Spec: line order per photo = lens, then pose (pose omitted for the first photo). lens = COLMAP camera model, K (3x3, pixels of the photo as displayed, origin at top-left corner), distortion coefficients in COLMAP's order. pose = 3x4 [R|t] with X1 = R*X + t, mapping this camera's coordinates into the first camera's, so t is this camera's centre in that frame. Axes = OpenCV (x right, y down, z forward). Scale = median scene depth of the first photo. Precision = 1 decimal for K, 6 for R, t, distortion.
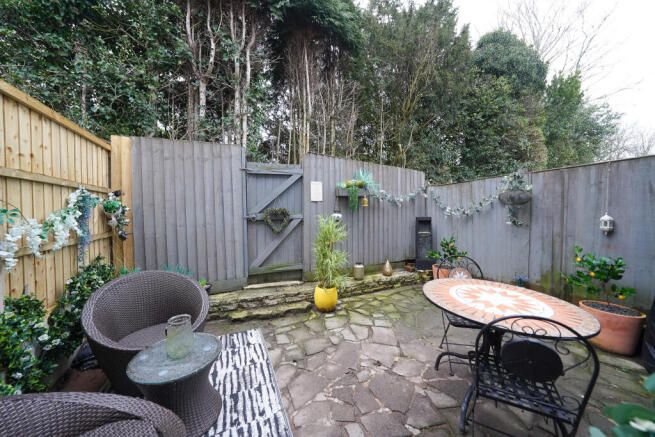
lens RADIAL K [[232.6, 0, 326.8], [0, 232.6, 215.3], [0, 0, 1]] dist [-0.000631, -0.000054]
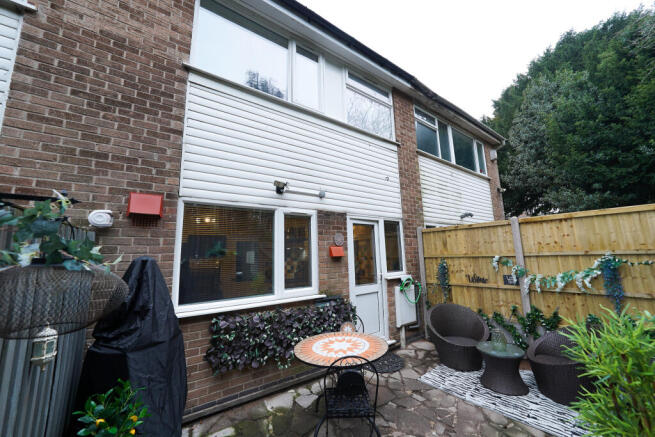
lens RADIAL K [[232.6, 0, 326.8], [0, 232.6, 215.3], [0, 0, 1]] dist [-0.000631, -0.000054]
pose [[-0.968046, -0.011739, -0.250497, 1.148888], [0.026091, 0.988768, -0.147163, -0.235149], [0.249410, -0.148996, -0.956867, 2.439822]]
